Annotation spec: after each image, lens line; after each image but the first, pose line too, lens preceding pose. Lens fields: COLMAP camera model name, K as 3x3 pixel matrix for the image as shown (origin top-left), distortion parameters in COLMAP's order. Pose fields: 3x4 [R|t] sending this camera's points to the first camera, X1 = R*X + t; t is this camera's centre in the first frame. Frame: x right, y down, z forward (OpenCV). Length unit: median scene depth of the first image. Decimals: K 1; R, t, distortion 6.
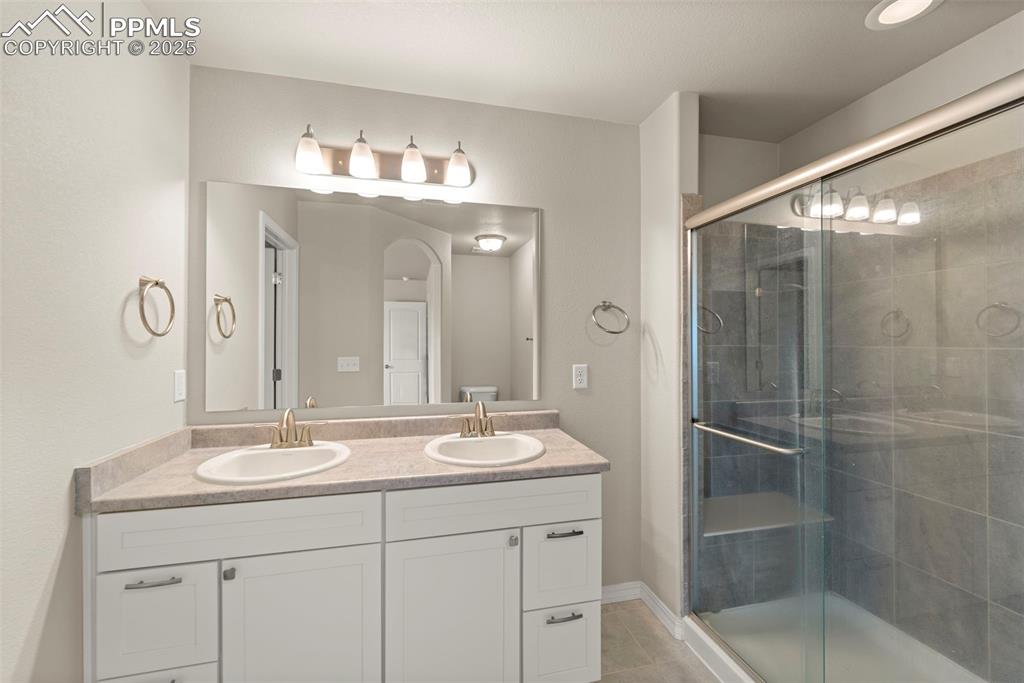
lens RADIAL K [[414.1, 0, 513.4], [0, 414.1, 340.3], [0, 0, 1]] dist [0.003075, -0.000152]
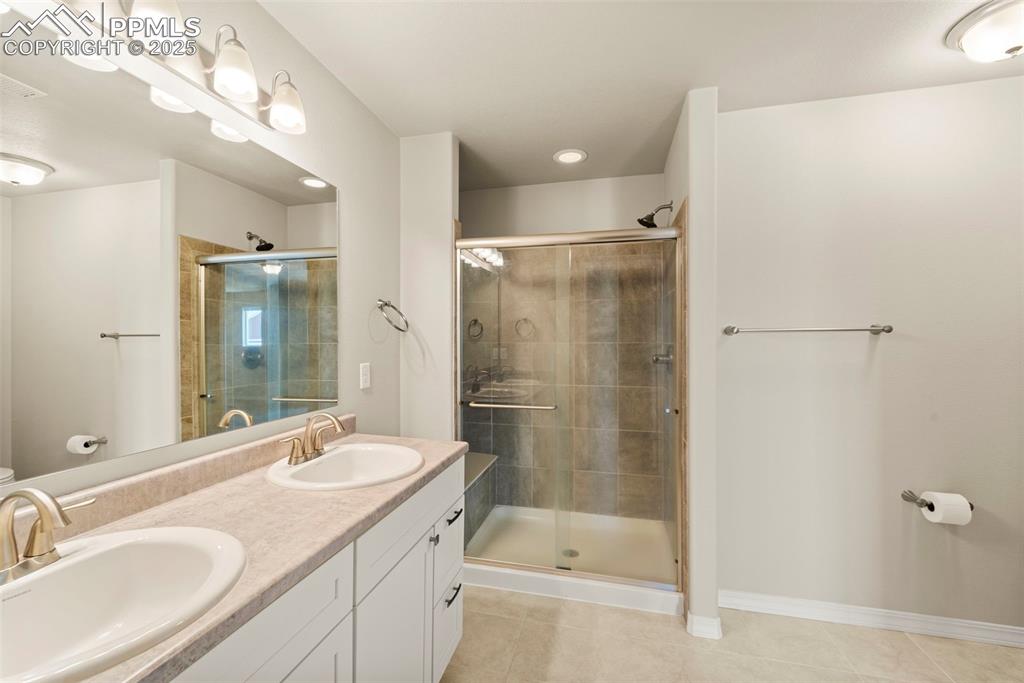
lens RADIAL K [[414.1, 0, 513.4], [0, 414.1, 340.3], [0, 0, 1]] dist [0.003075, -0.000152]
pose [[0.459285, -0.001460, 0.888288, -0.595012], [-0.001658, 0.999996, 0.002500, 0.002794], [-0.888288, -0.002621, 0.459280, 0.285568]]
